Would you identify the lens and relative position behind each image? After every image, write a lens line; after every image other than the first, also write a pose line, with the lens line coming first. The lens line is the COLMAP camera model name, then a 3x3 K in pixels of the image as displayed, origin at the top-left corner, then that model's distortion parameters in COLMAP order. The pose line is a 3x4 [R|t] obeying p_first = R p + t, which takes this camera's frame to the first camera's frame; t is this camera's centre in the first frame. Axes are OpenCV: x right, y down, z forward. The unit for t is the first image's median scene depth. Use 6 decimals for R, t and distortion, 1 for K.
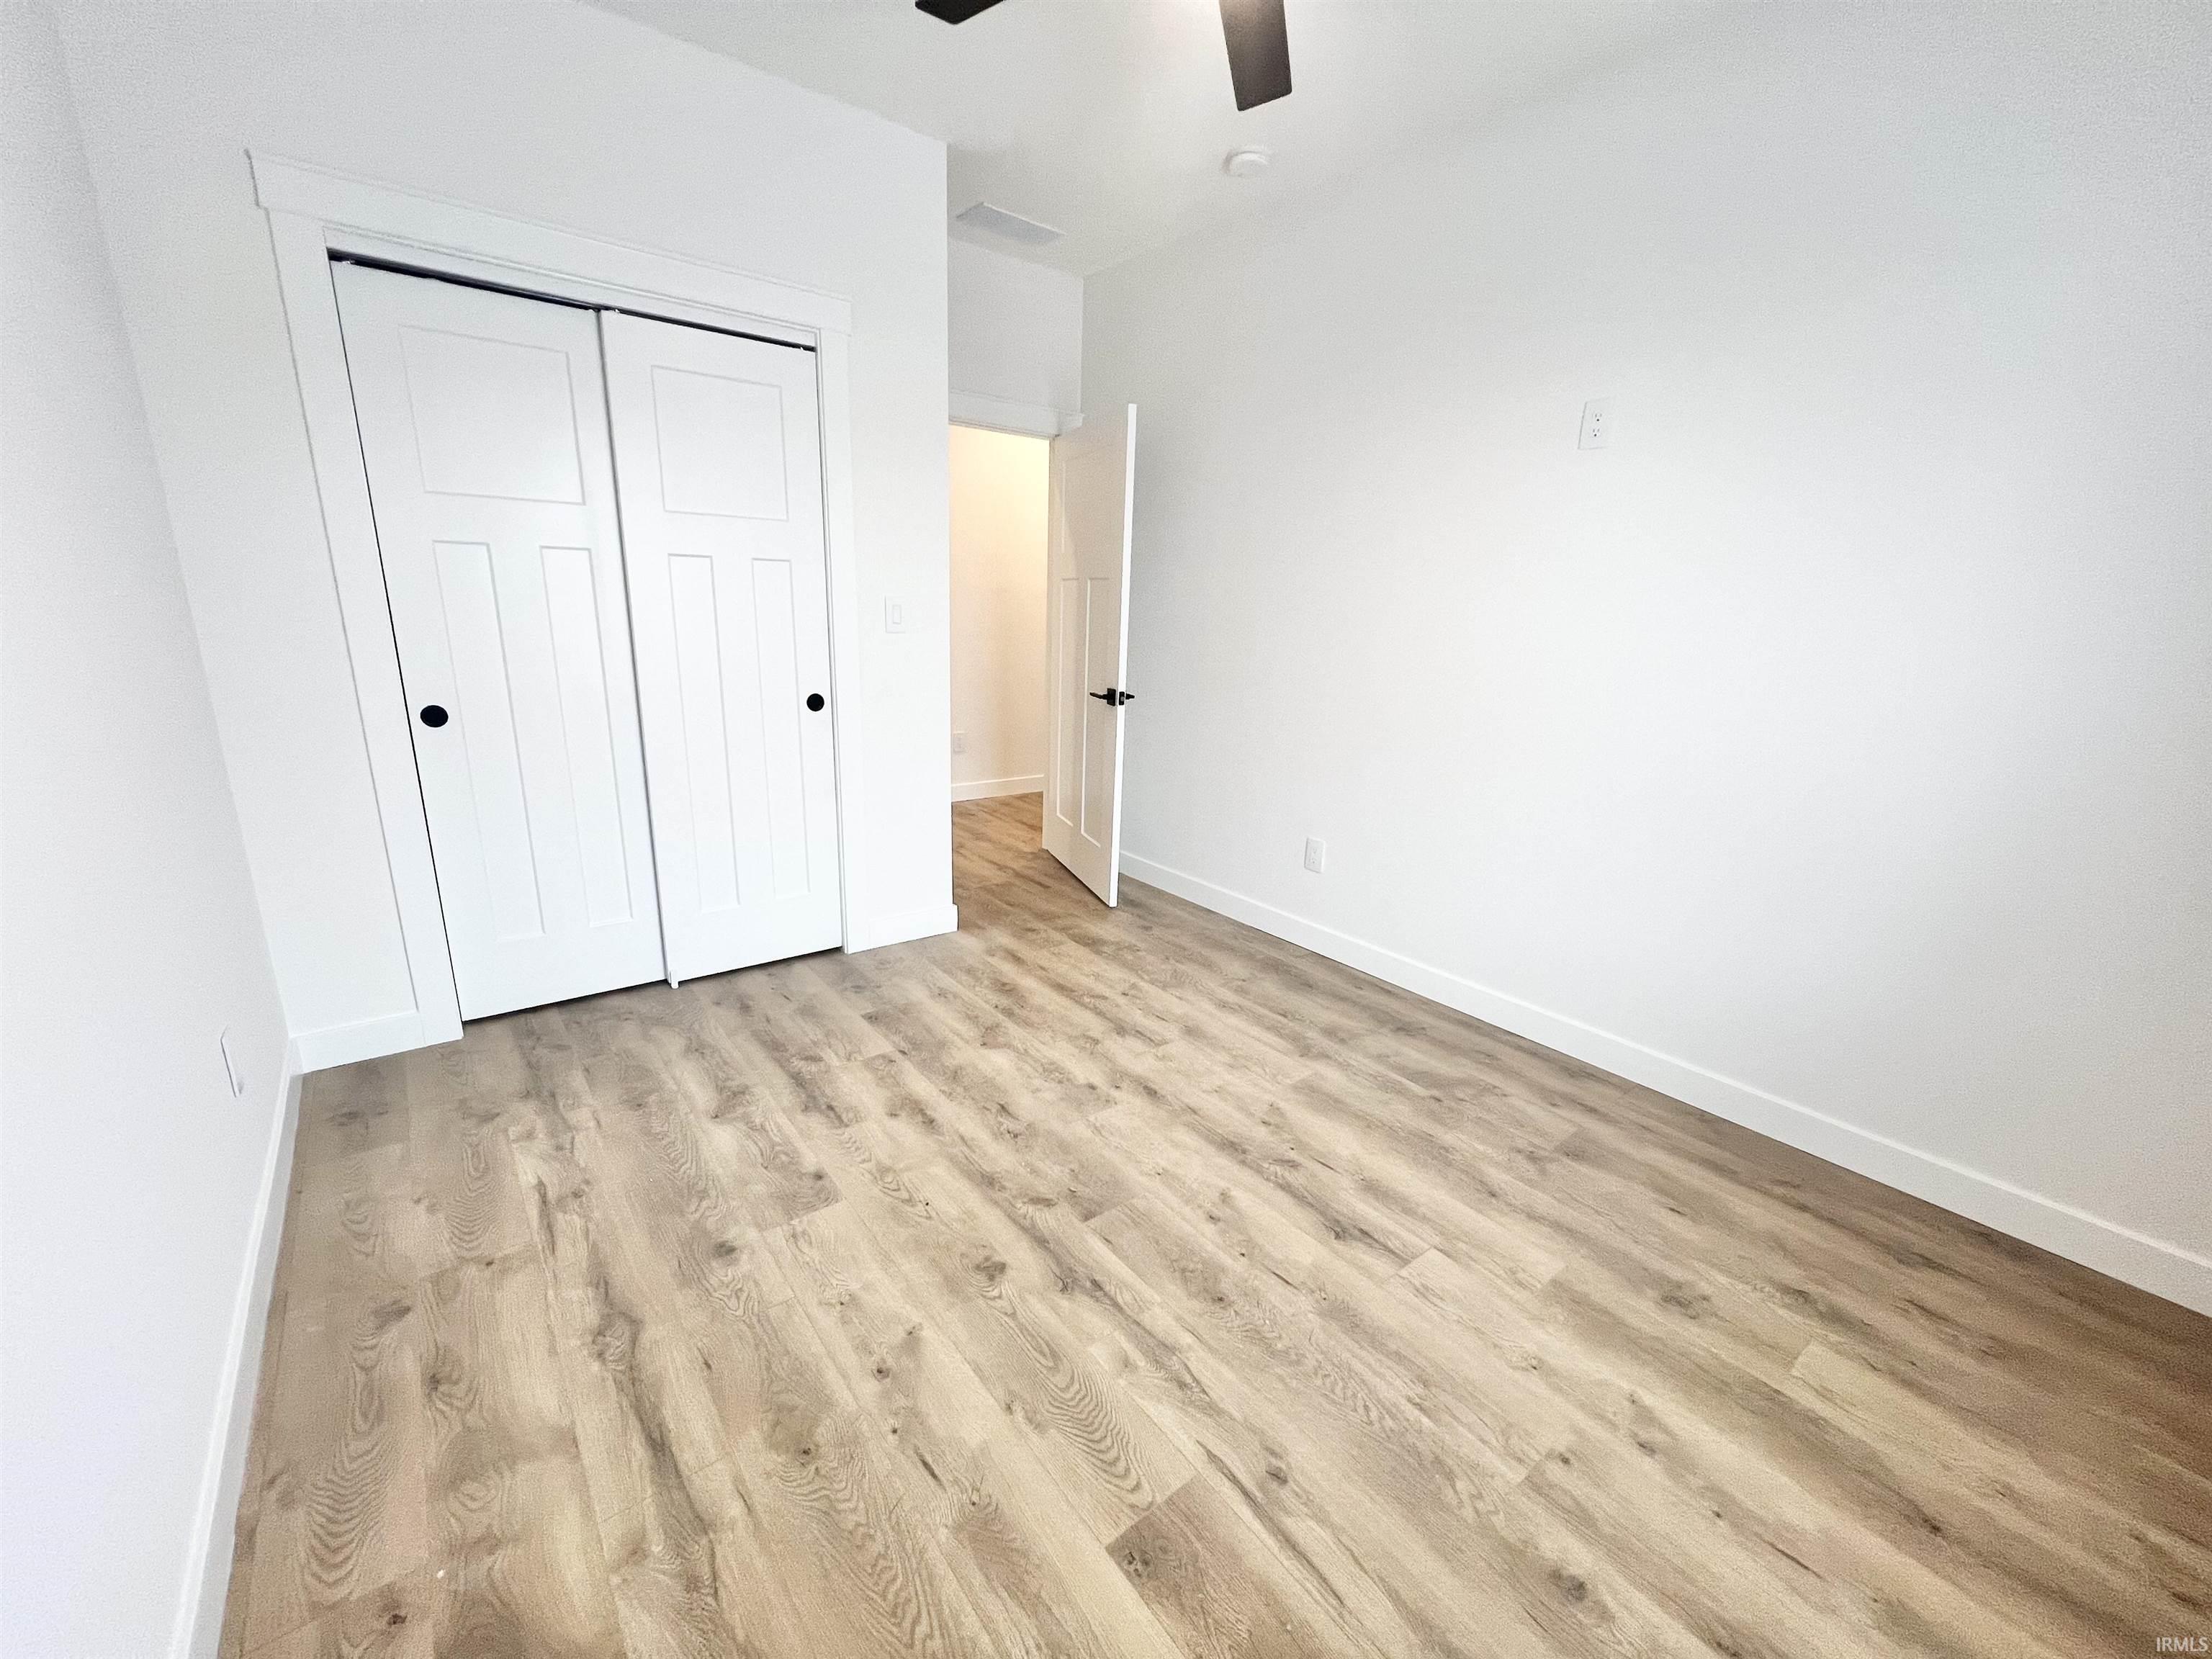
lens RADIAL K [[882.0, 0, 1110.9], [0, 882.0, 846.8], [0, 0, 1]] dist [0.001657, 0.000154]
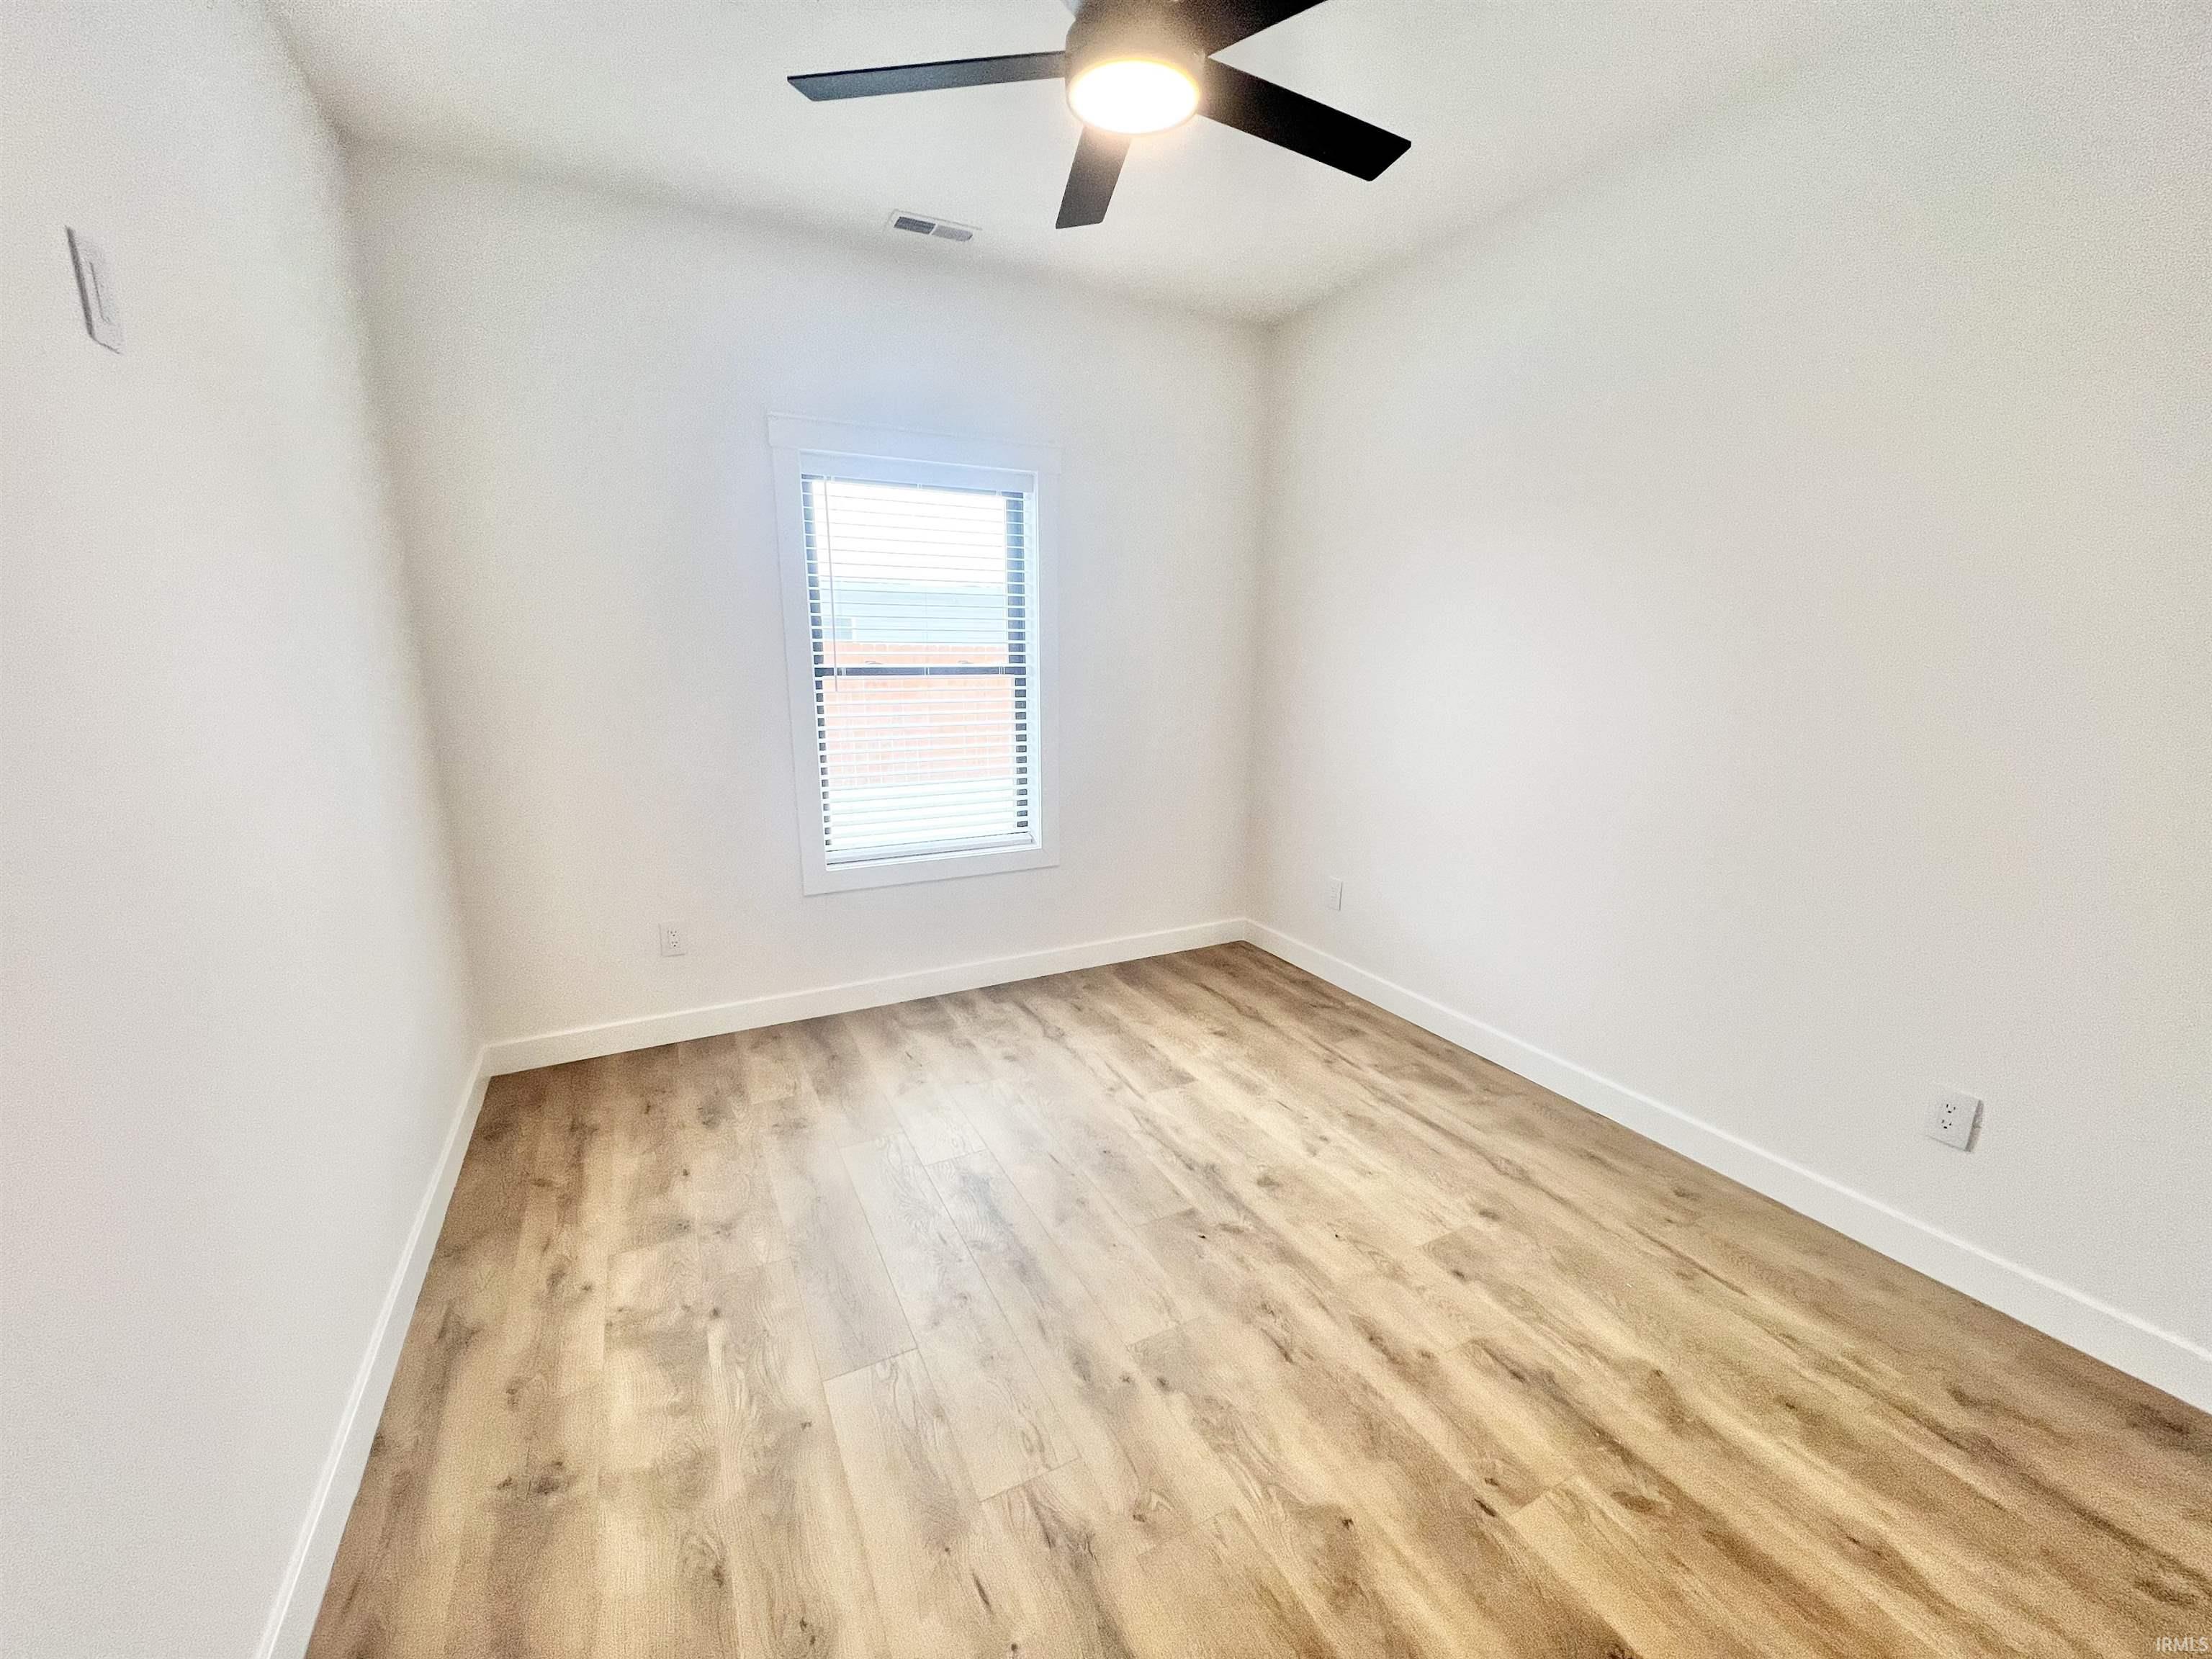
lens RADIAL K [[882.0, 0, 1128.1], [0, 882.0, 819.9], [0, 0, 1]] dist [0.001657, 0.000154]
pose [[-0.984544, -0.075515, 0.158020, -0.079375], [0.004763, 0.890387, 0.455179, -0.494833], [-0.175072, 0.448896, -0.876266, 1.591244]]
